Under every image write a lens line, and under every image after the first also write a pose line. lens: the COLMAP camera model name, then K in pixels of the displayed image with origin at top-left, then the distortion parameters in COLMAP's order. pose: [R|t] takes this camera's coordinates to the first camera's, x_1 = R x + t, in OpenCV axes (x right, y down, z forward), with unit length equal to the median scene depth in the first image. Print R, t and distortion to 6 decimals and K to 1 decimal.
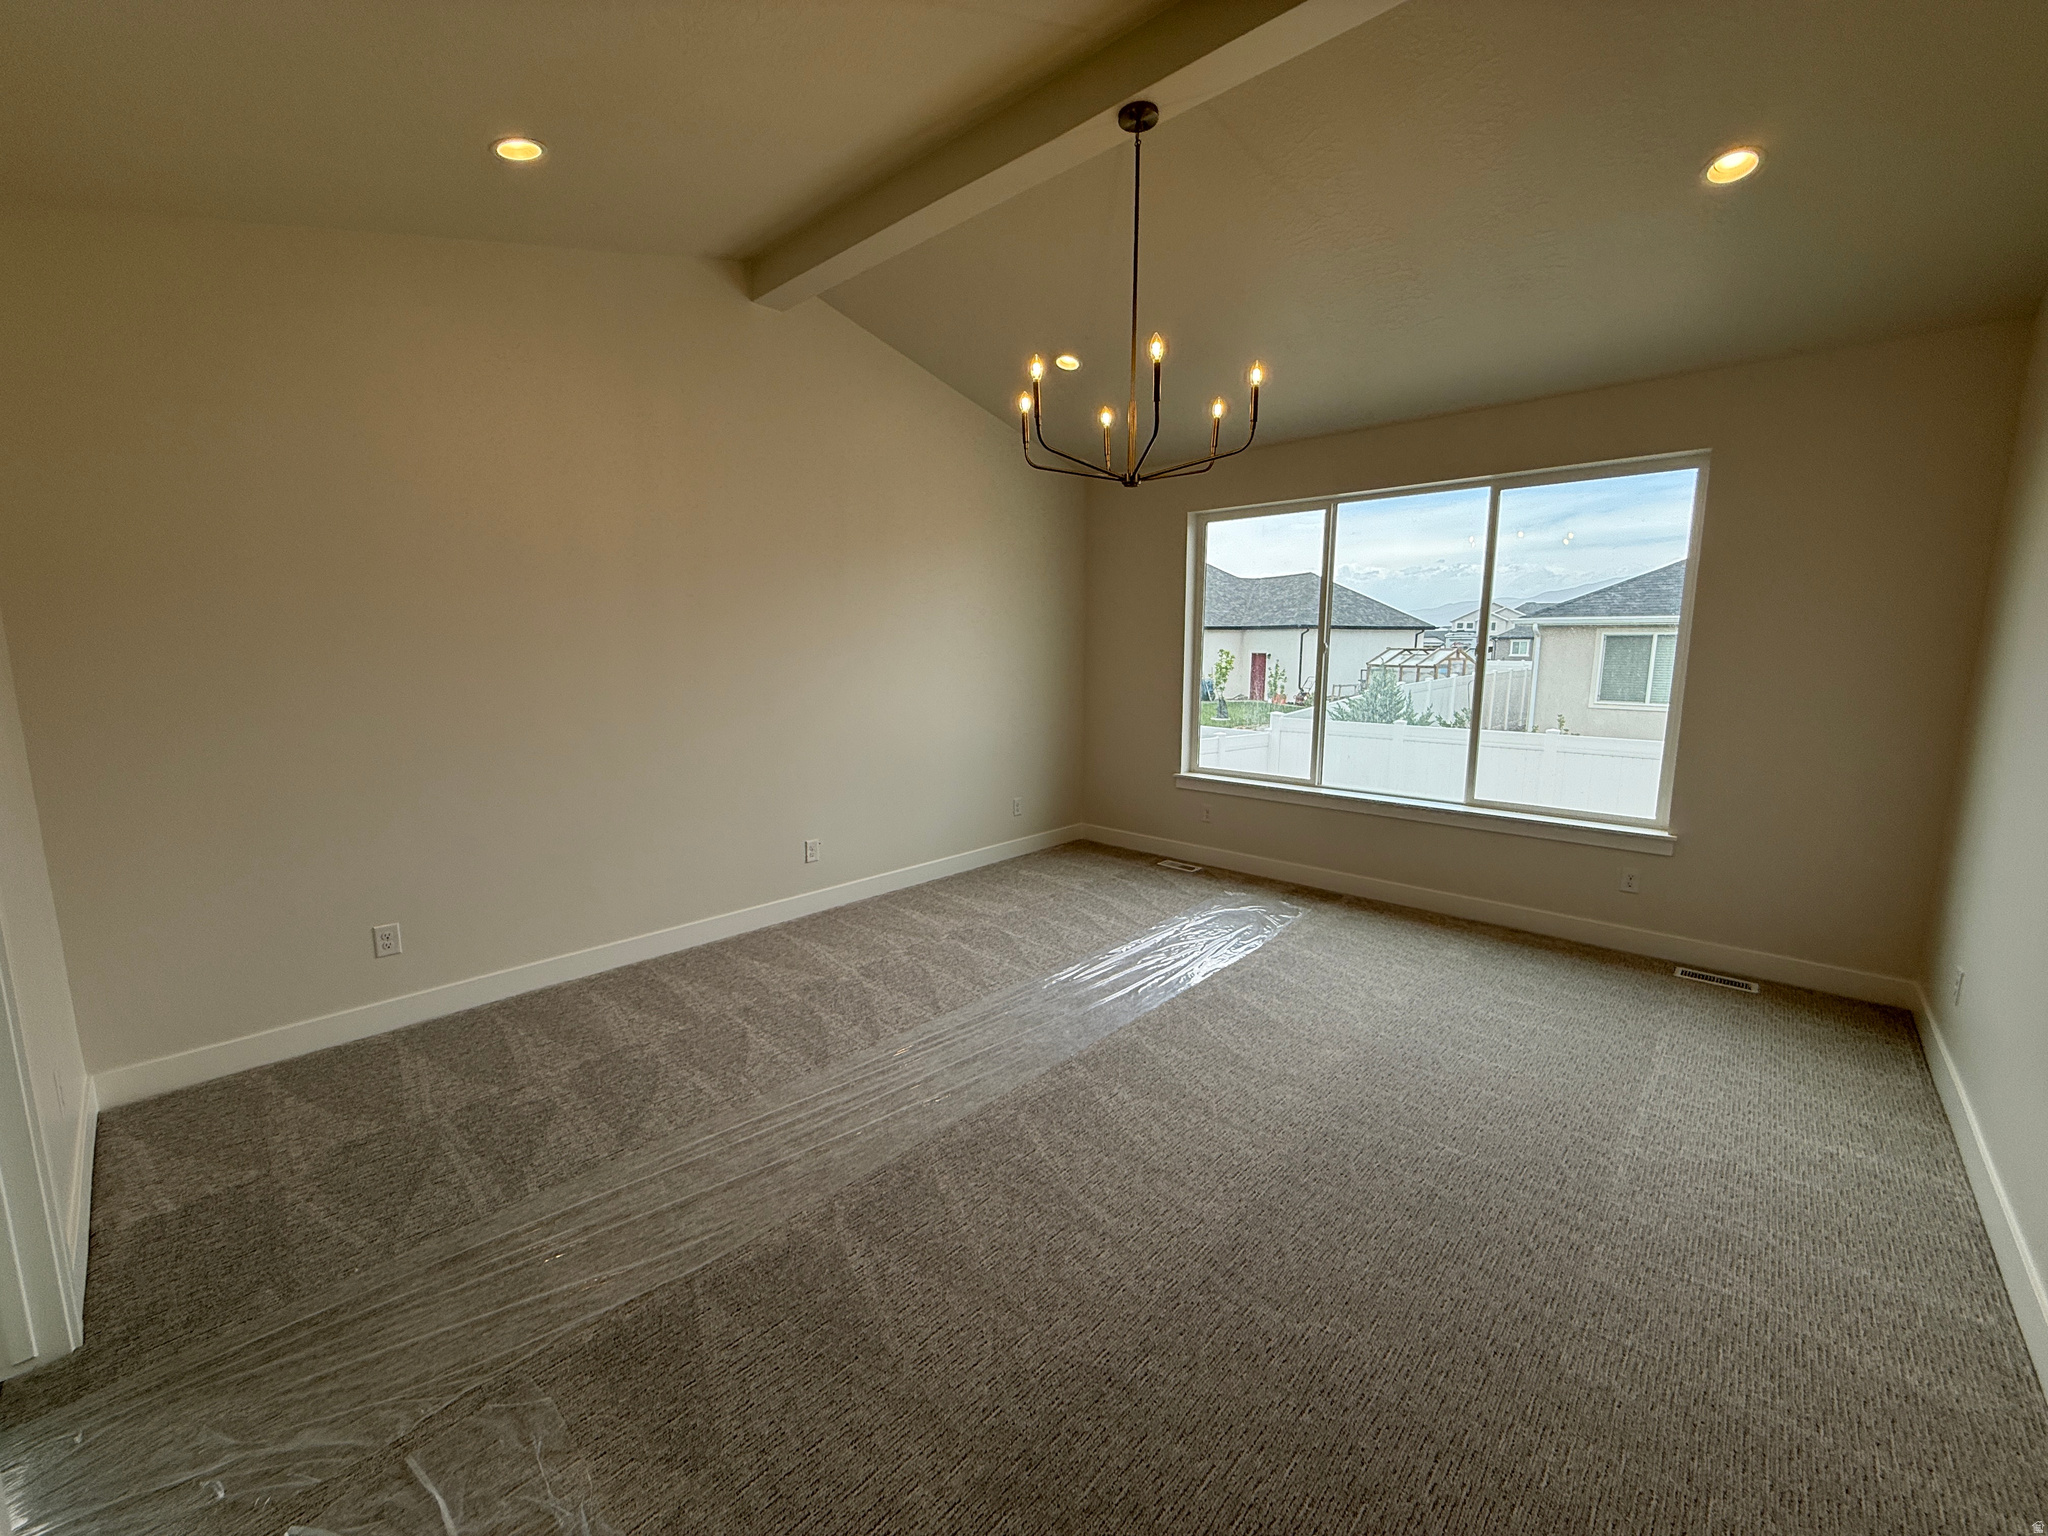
lens RADIAL K [[812.1, 0, 1017.6], [0, 812.1, 762.1], [0, 0, 1]] dist [-0.000942, -0.000327]
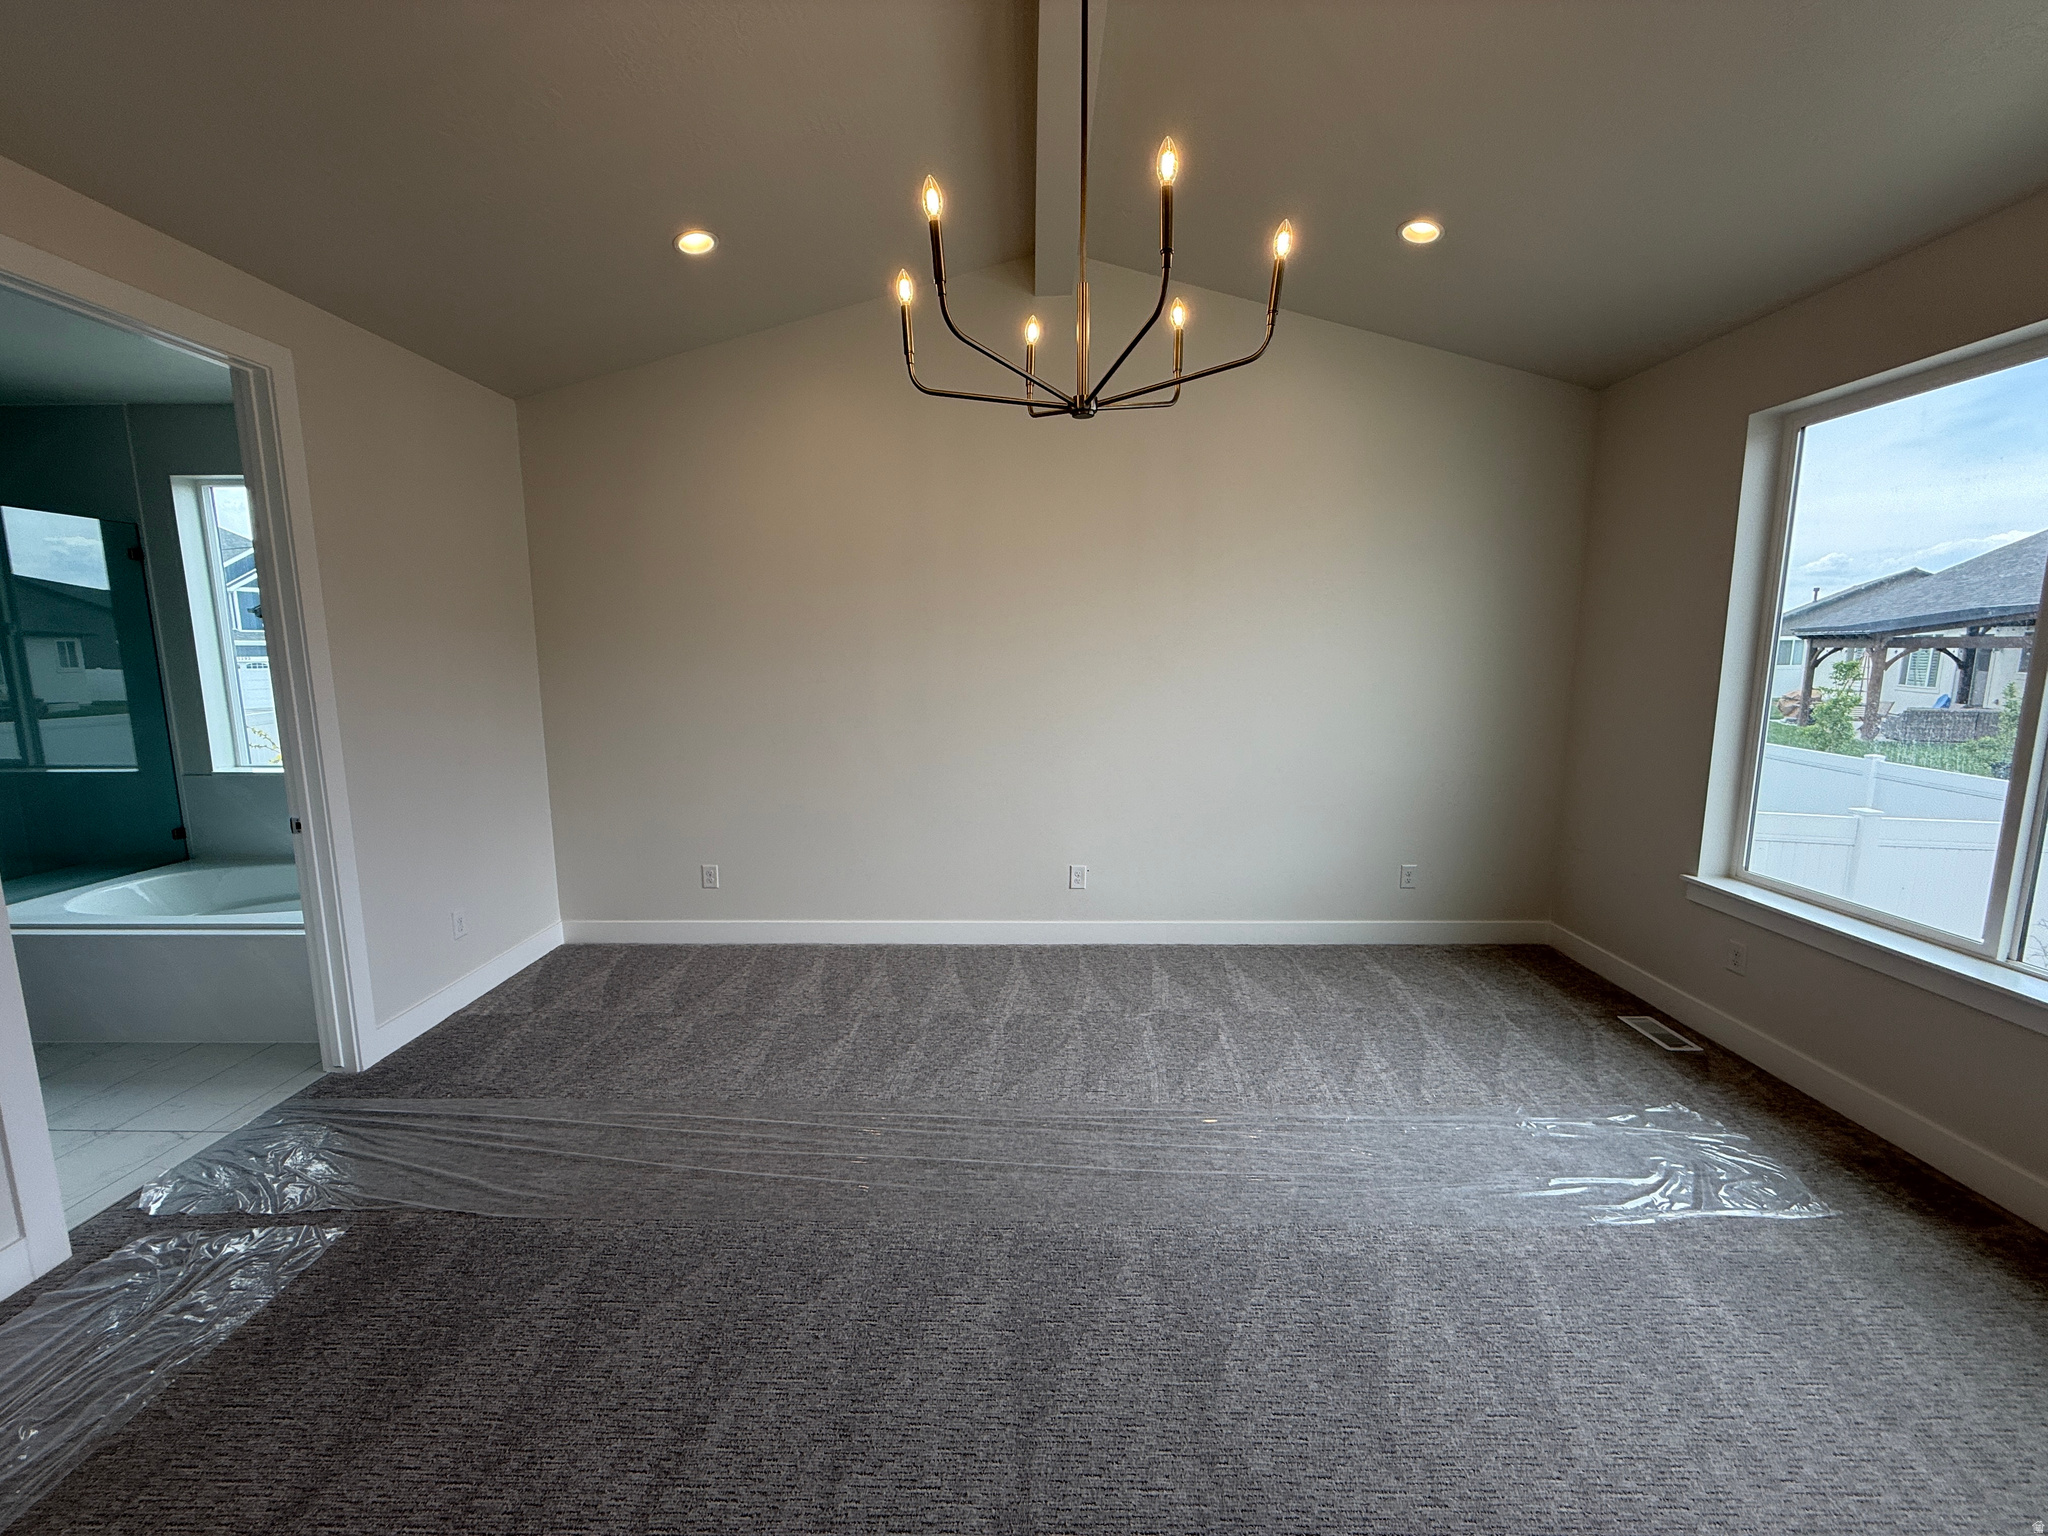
lens RADIAL K [[812.1, 0, 1029.1], [0, 812.1, 771.2], [0, 0, 1]] dist [-0.000942, -0.000327]
pose [[0.672955, 0.108489, -0.731684, 0.378966], [-0.102956, 0.993295, 0.052586, -0.054396], [0.732483, 0.039943, 0.679612, 0.332683]]
